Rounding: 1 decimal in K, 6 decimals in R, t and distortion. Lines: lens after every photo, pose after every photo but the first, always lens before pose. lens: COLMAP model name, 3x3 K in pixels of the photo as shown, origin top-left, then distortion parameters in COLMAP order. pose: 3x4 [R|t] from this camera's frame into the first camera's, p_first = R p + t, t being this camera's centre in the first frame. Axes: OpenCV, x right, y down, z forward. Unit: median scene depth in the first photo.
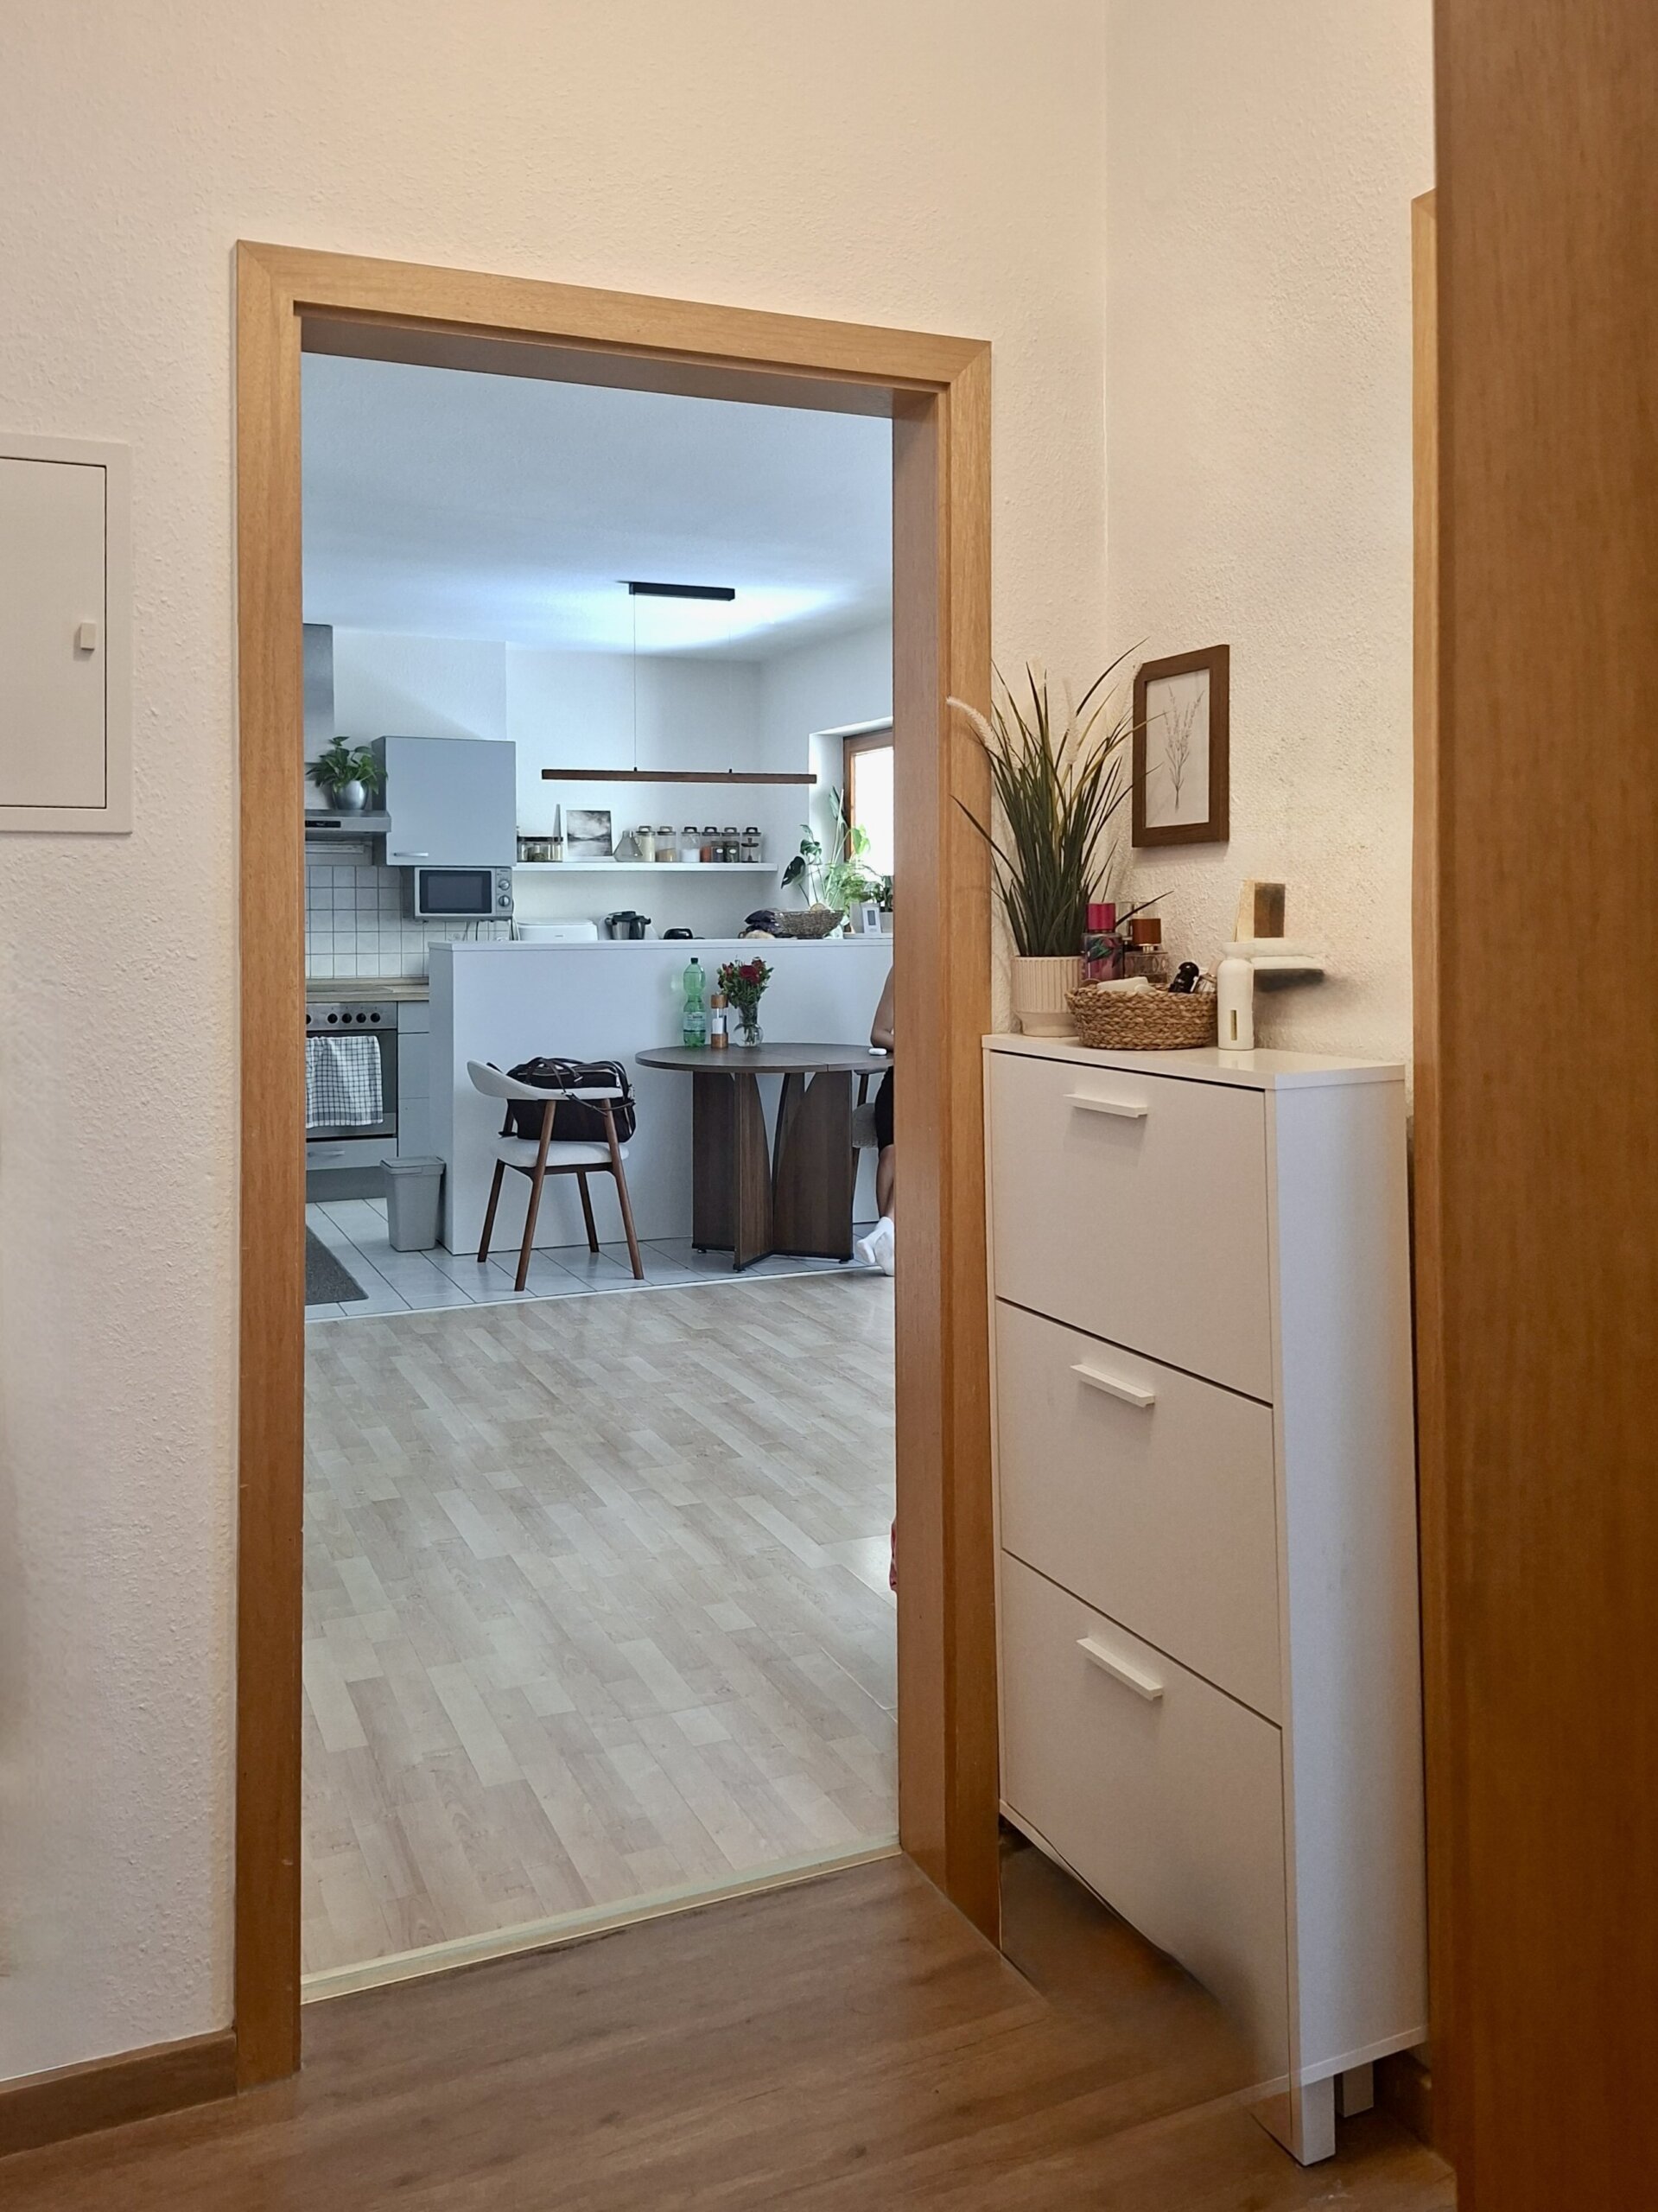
lens RADIAL K [[1784.3, 0, 829.0], [0, 1784.3, 1106.0], [0, 0, 1]] dist [-0.008473, -0.002352]
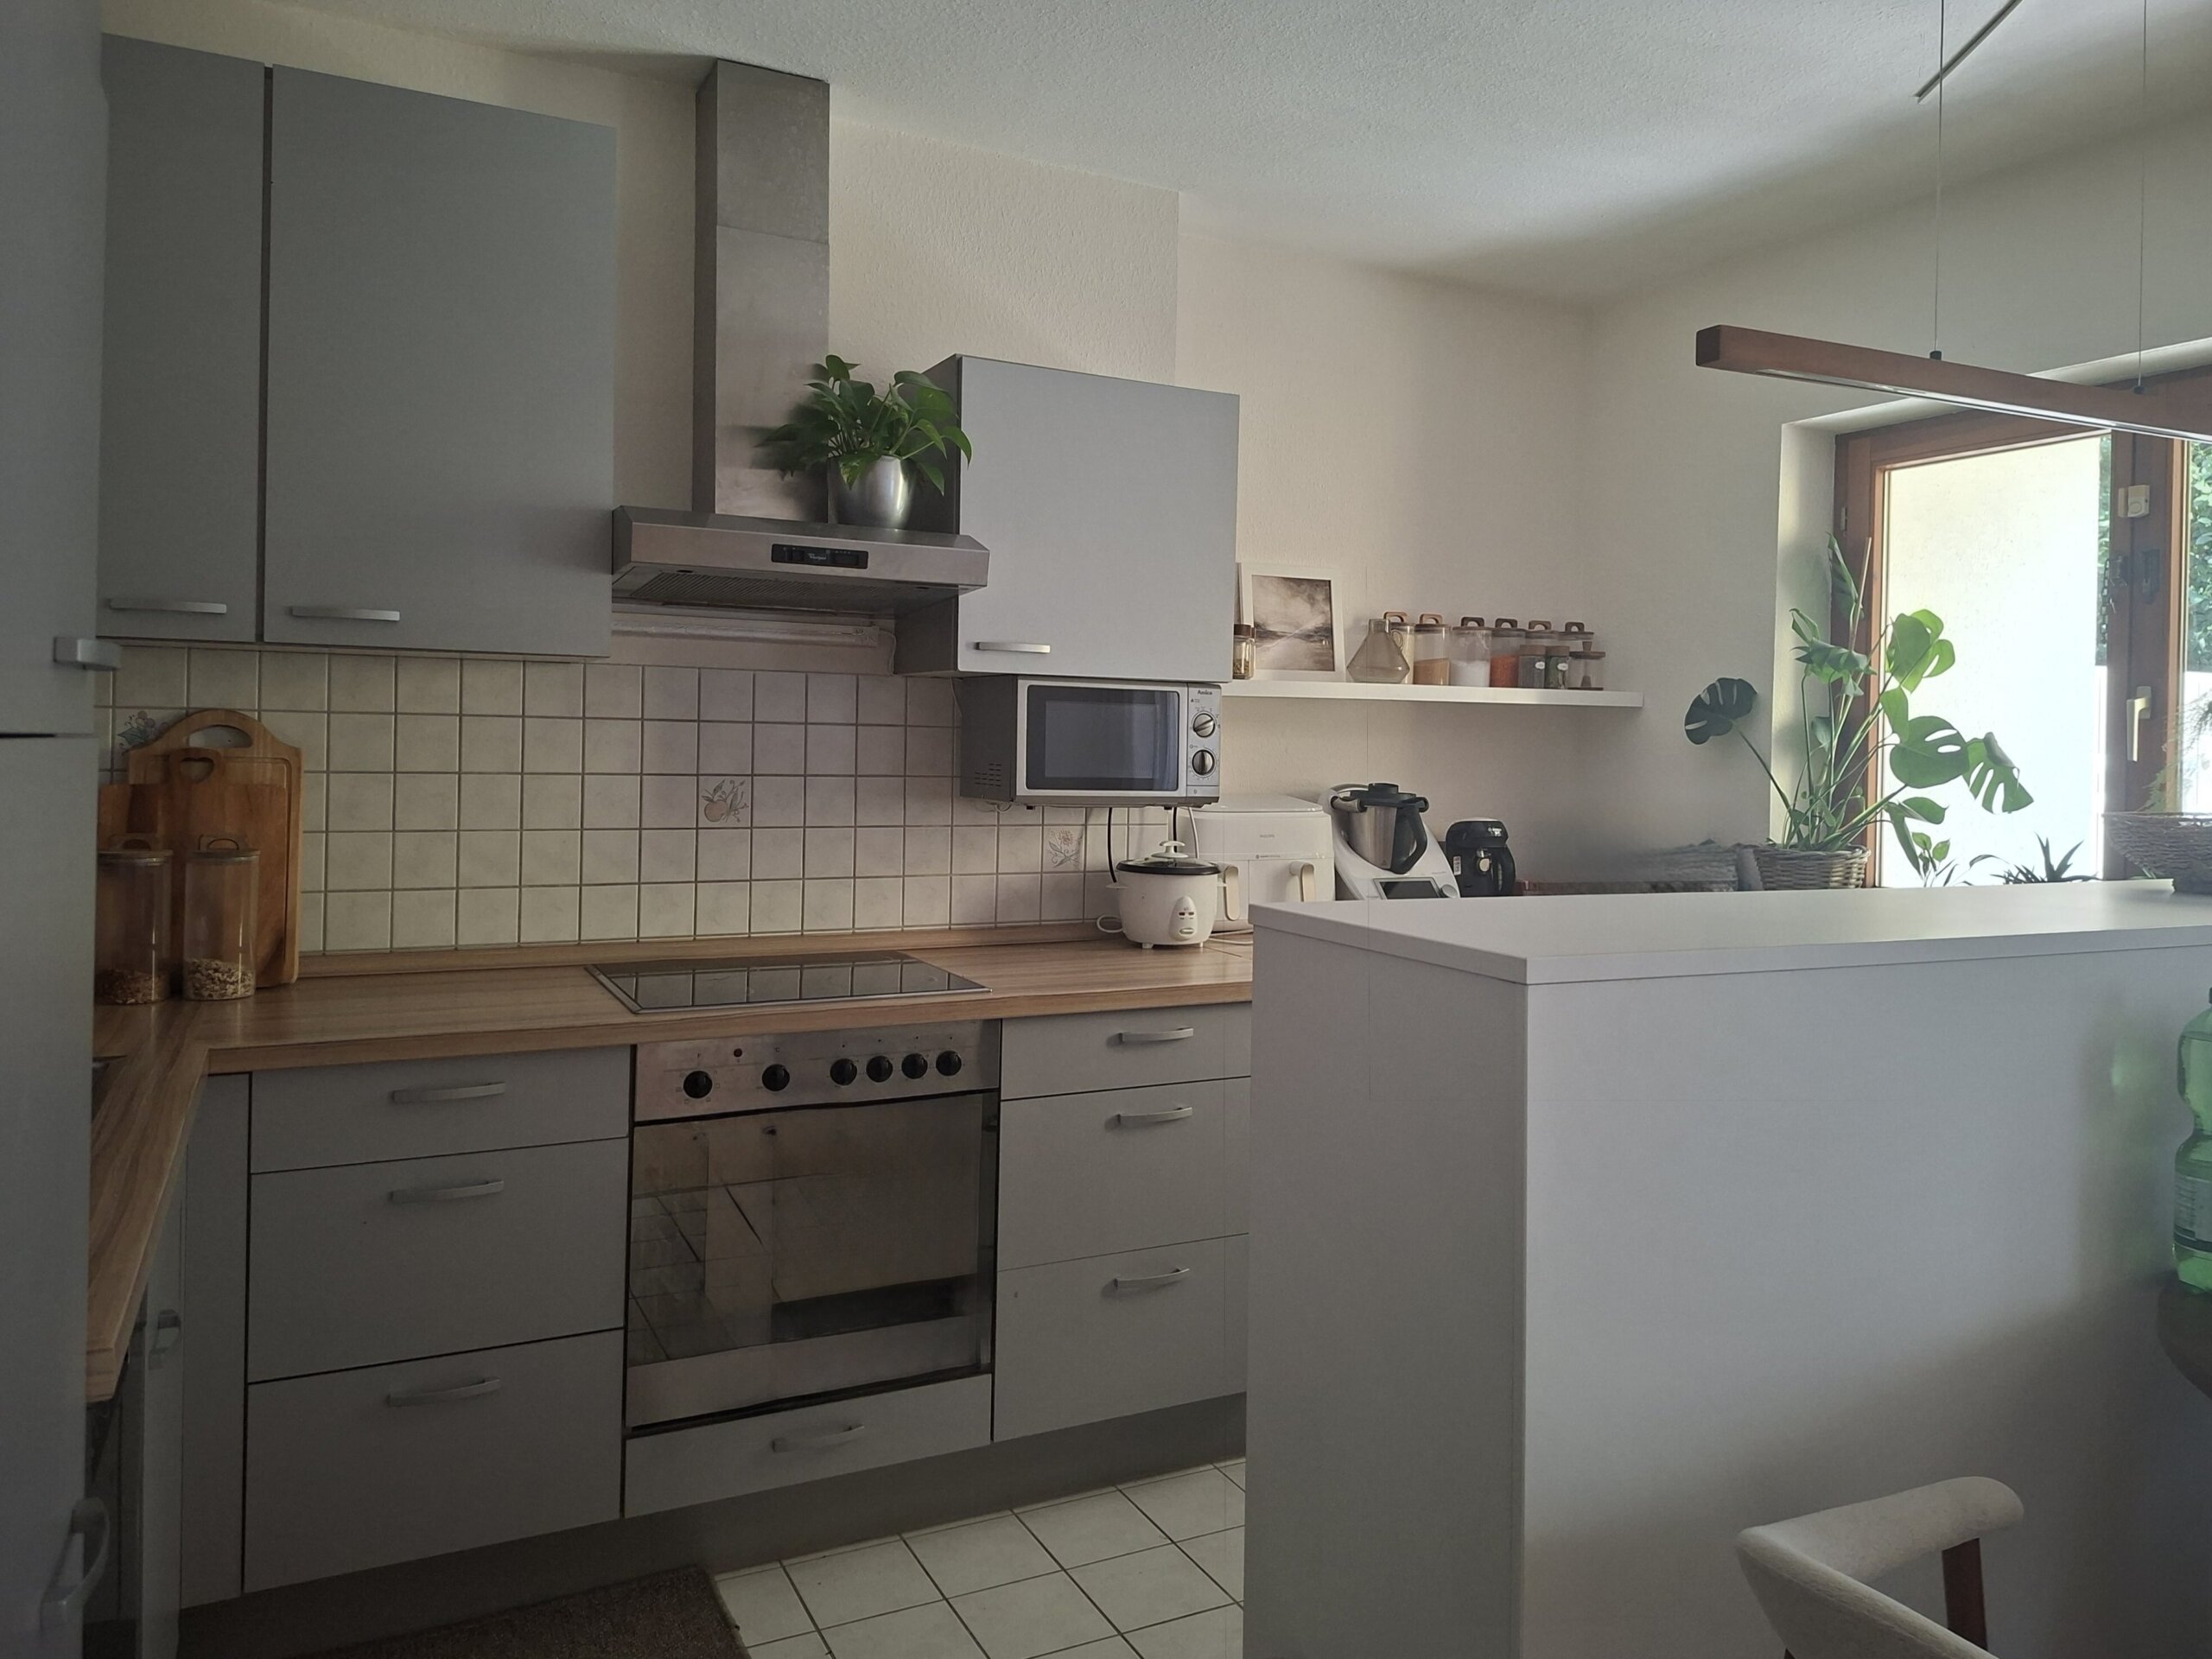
lens RADIAL K [[1511.6, 0, 1110.3], [0, 1511.6, 892.1], [0, 0, 1]] dist [0.005186, 0.001004]
pose [[0.998669, 0.011936, 0.050185, -0.207957], [-0.011123, 0.999803, -0.016452, -0.071713], [-0.050371, 0.015872, 0.998604, 0.591080]]
